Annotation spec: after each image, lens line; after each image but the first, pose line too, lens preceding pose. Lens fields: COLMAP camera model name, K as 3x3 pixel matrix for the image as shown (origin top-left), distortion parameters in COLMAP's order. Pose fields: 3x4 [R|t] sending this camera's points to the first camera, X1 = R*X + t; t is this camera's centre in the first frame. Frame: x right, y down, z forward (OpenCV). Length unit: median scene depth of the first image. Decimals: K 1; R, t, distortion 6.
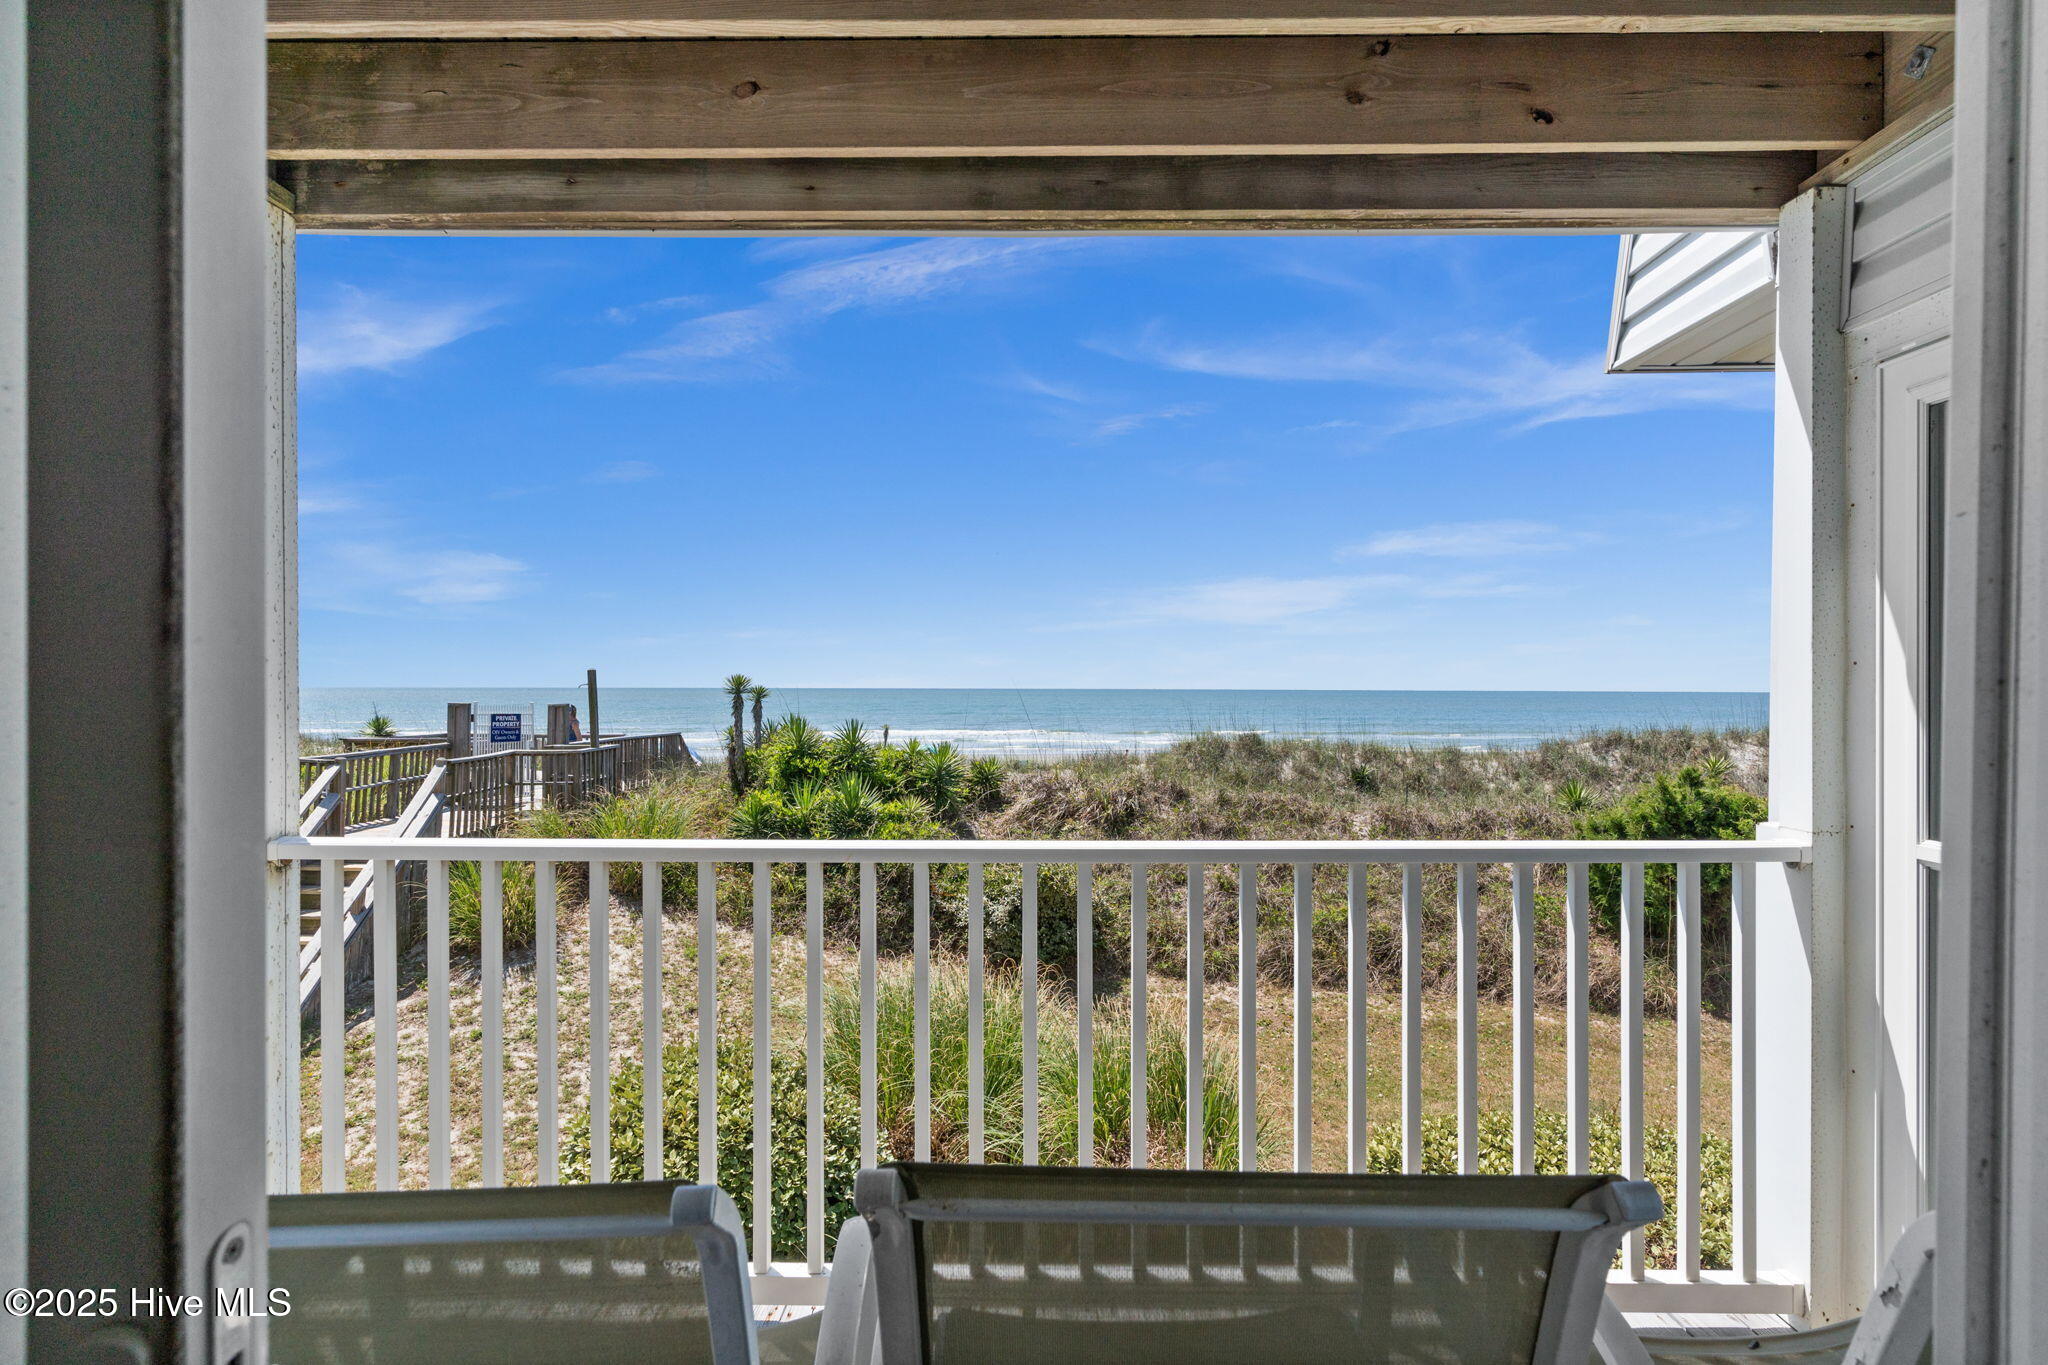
lens RADIAL K [[1123.7, 0, 902.9], [0, 1123.7, 679.4], [0, 0, 1]] dist [0.003452, 0.000038]
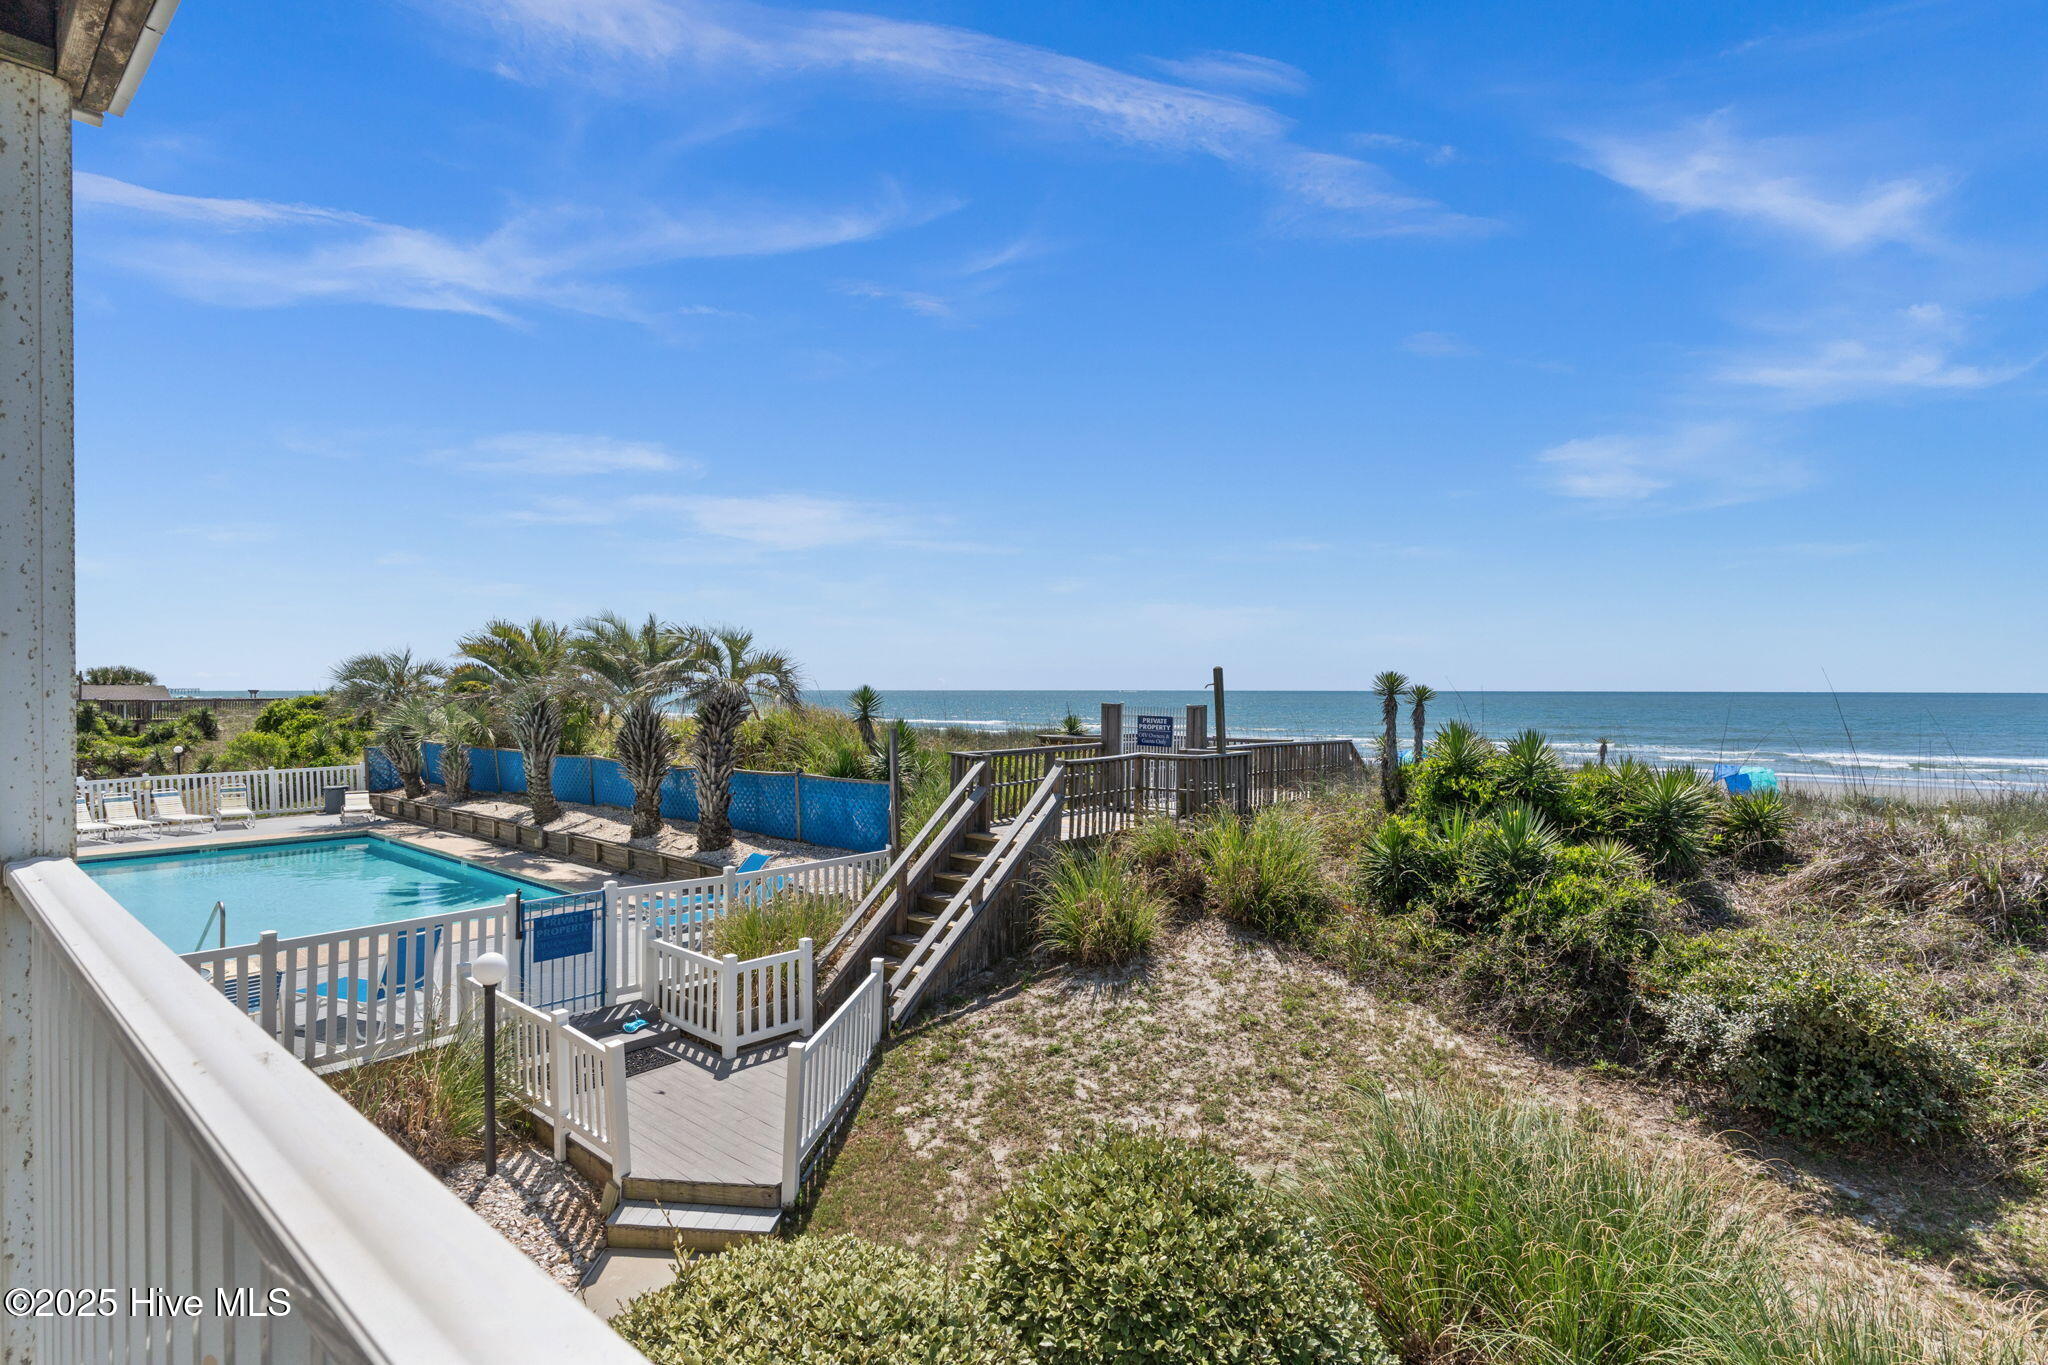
lens RADIAL K [[1010.9, 0, 1053.9], [0, 1010.9, 682.4], [0, 0, 1]] dist [-0.003282, 0.000087]
pose [[0.771154, -0.005169, -0.636628, 0.154403], [0.002626, 0.999984, -0.004938, 0.007453], [0.636643, 0.002136, 0.771155, 0.307106]]
